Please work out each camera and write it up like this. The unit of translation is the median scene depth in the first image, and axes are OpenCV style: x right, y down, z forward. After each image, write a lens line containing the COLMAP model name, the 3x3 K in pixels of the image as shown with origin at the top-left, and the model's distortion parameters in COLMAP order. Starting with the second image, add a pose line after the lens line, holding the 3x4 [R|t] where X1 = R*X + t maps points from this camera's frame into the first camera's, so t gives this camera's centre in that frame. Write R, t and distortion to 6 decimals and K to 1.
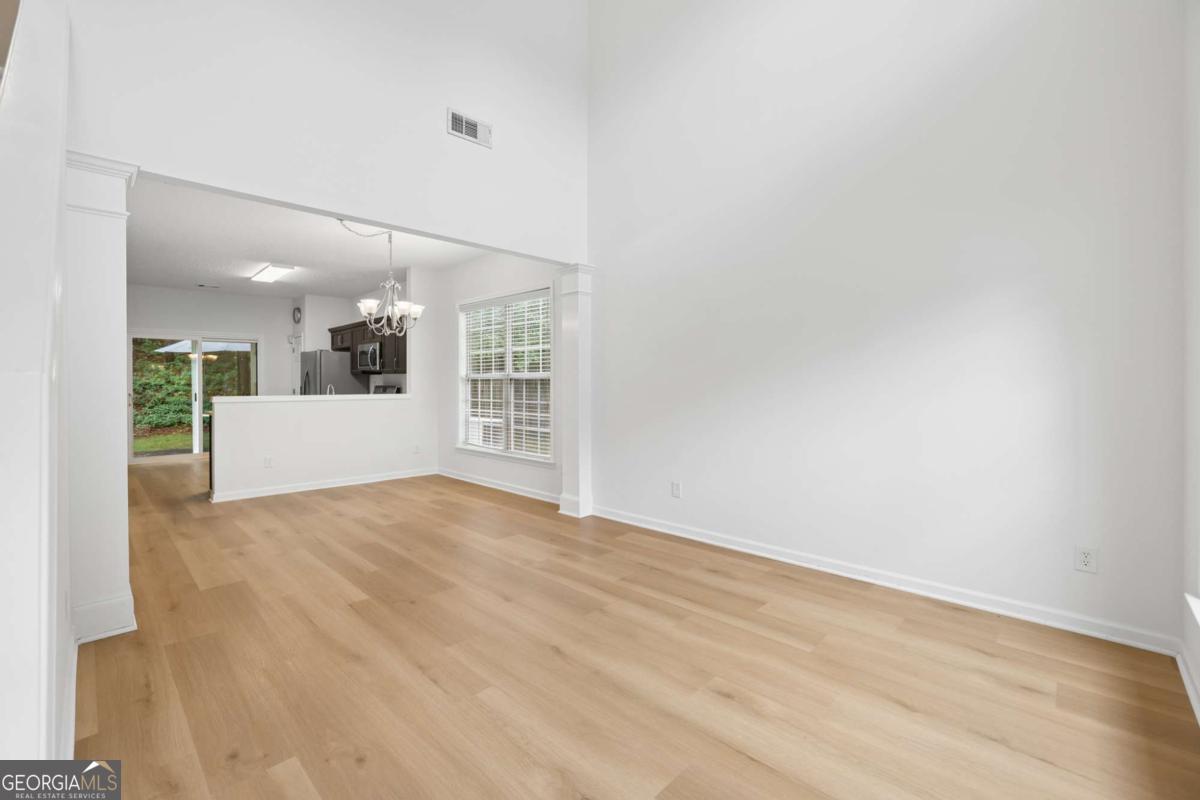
lens RADIAL K [[521.5, 0, 589.8], [0, 521.5, 382.4], [0, 0, 1]] dist [-0.040049, 0.011260]
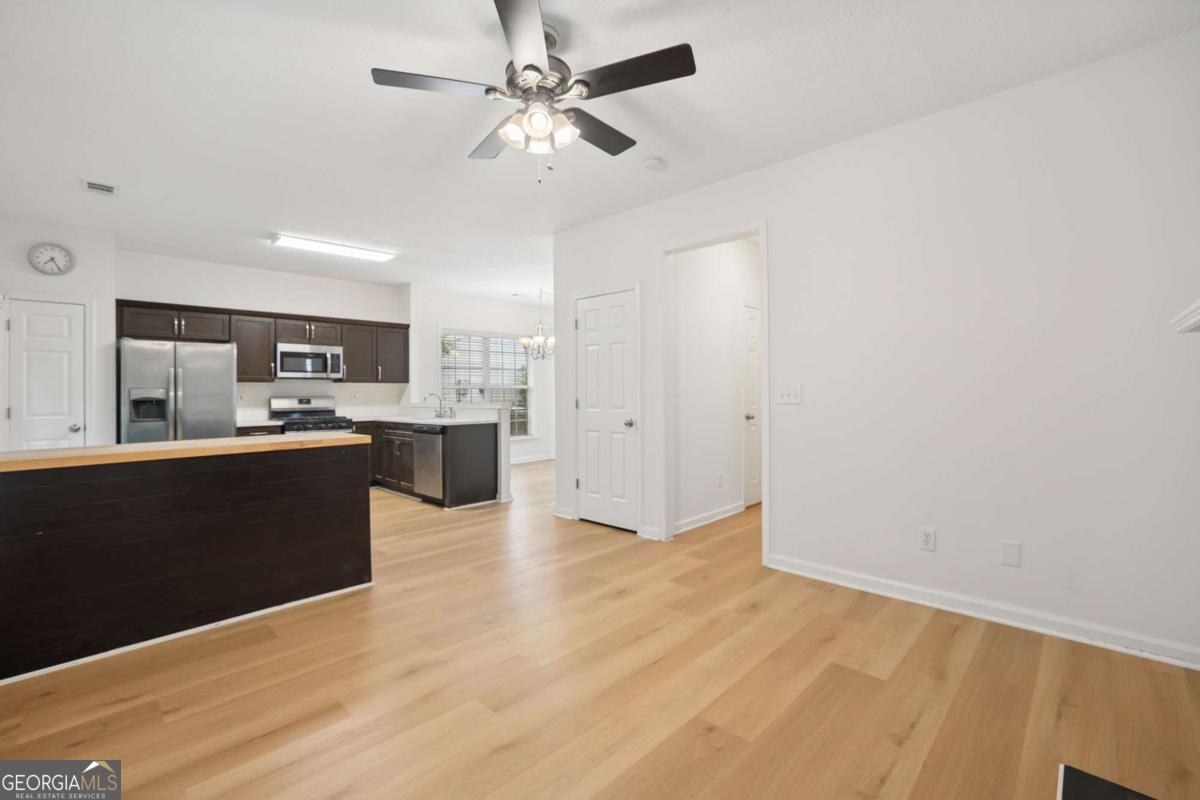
lens RADIAL K [[521.5, 0, 599.9], [0, 521.5, 391.6], [0, 0, 1]] dist [-0.040049, 0.011260]
pose [[-0.021951, 0.002615, 0.999756, -1.975548], [0.009785, 0.999949, -0.002401, 0.008251], [-0.999711, 0.009730, -0.021976, 0.881883]]
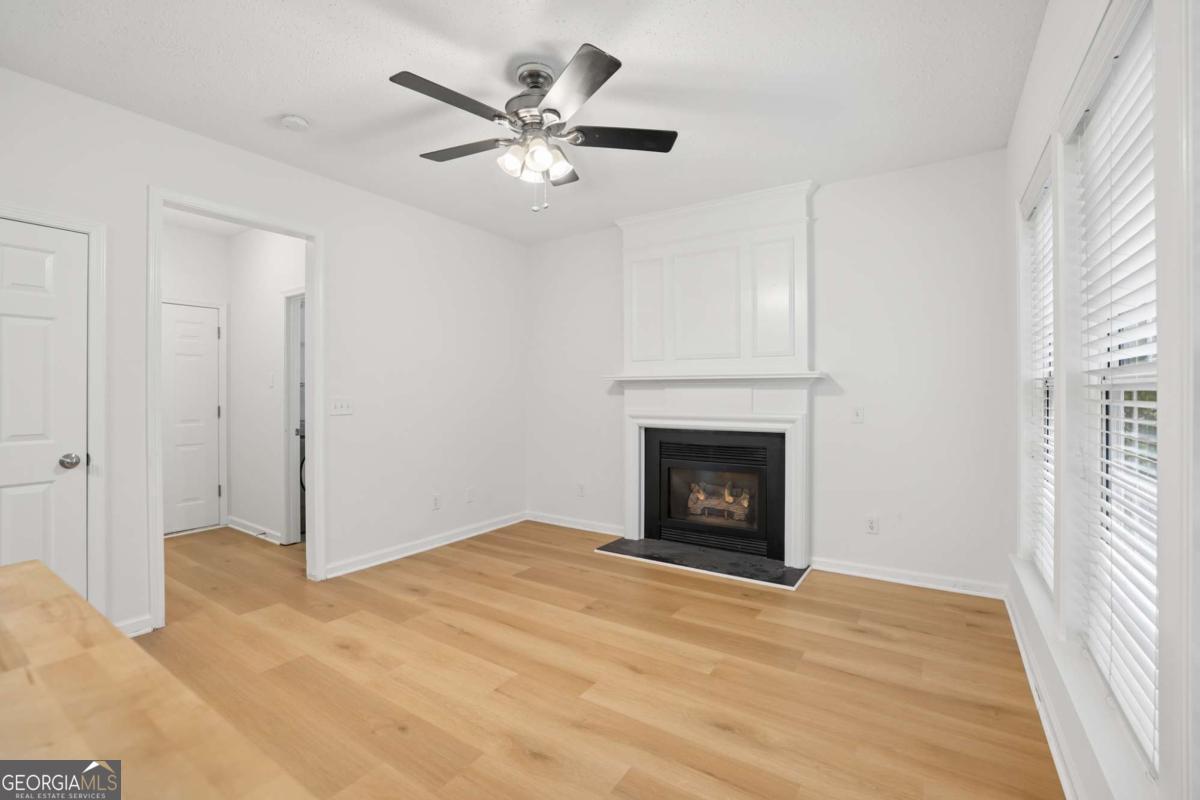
lens RADIAL K [[521.5, 0, 586.8], [0, 521.5, 394.8], [0, 0, 1]] dist [-0.040049, 0.011260]
pose [[-0.983234, 0.008446, -0.182154, -1.478610], [0.007596, 0.999957, 0.005359, -0.004968], [0.182192, 0.003886, -0.983255, 1.414601]]
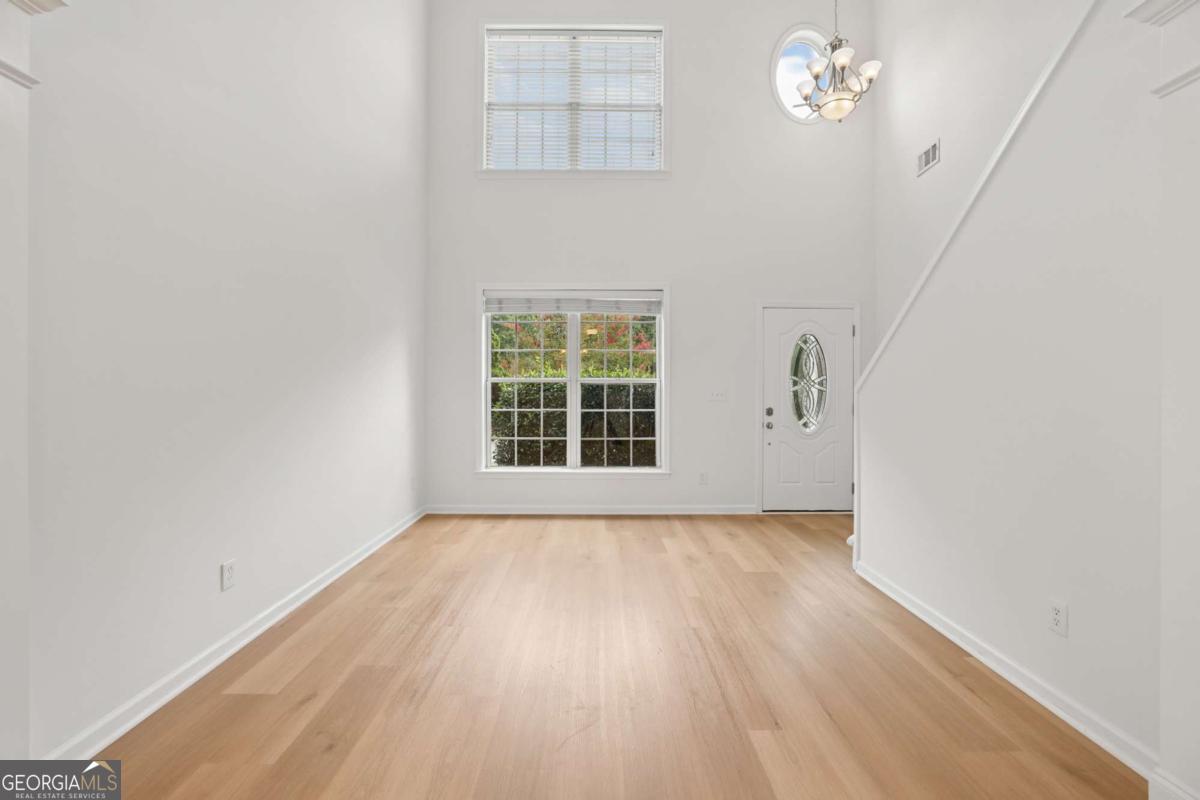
lens RADIAL K [[521.5, 0, 600.2], [0, 521.5, 390.7], [0, 0, 1]] dist [-0.040049, 0.011260]
pose [[-0.718971, -0.003249, 0.695032, -0.433331], [-0.007759, 0.999964, -0.003351, 0.001963], [-0.694996, -0.007802, -0.718971, 0.935704]]
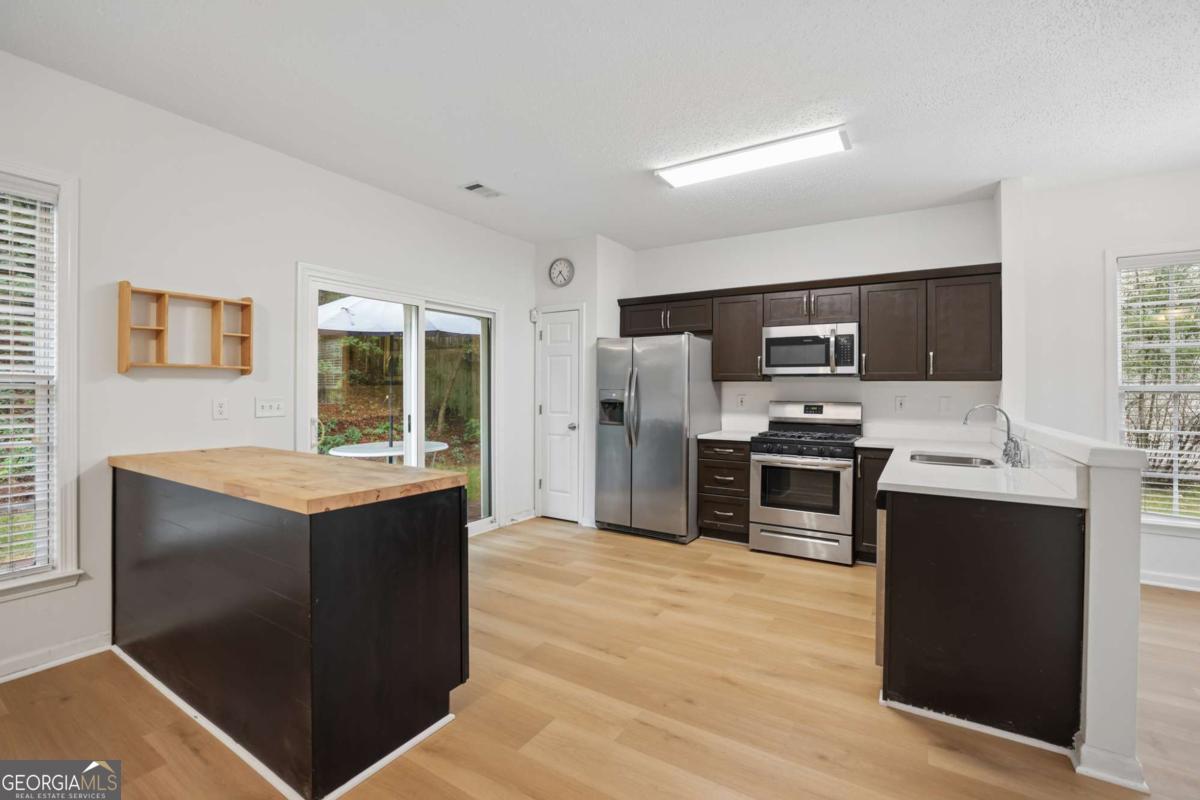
lens RADIAL K [[521.5, 0, 616.2], [0, 521.5, 388.5], [0, 0, 1]] dist [-0.040049, 0.011260]
pose [[0.970532, 0.007988, 0.240839, -1.191283], [-0.007339, 0.999967, -0.003591, -0.007455], [-0.240860, 0.001717, 0.970558, 0.814289]]
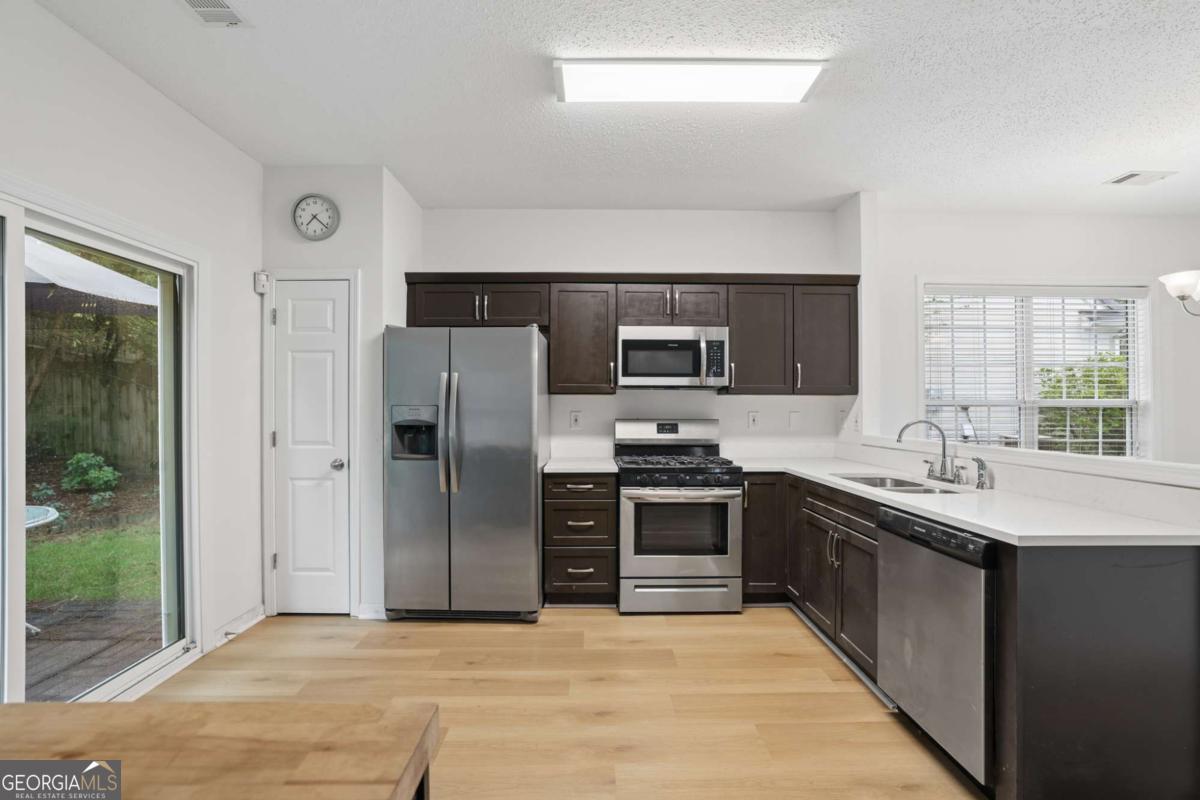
lens RADIAL K [[521.5, 0, 593.7], [0, 521.5, 405.5], [0, 0, 1]] dist [-0.040049, 0.011260]
pose [[0.698358, 0.005464, 0.715728, -1.263259], [-0.002763, 0.999984, -0.004938, -0.006102], [-0.715743, 0.001471, 0.698362, 1.152058]]
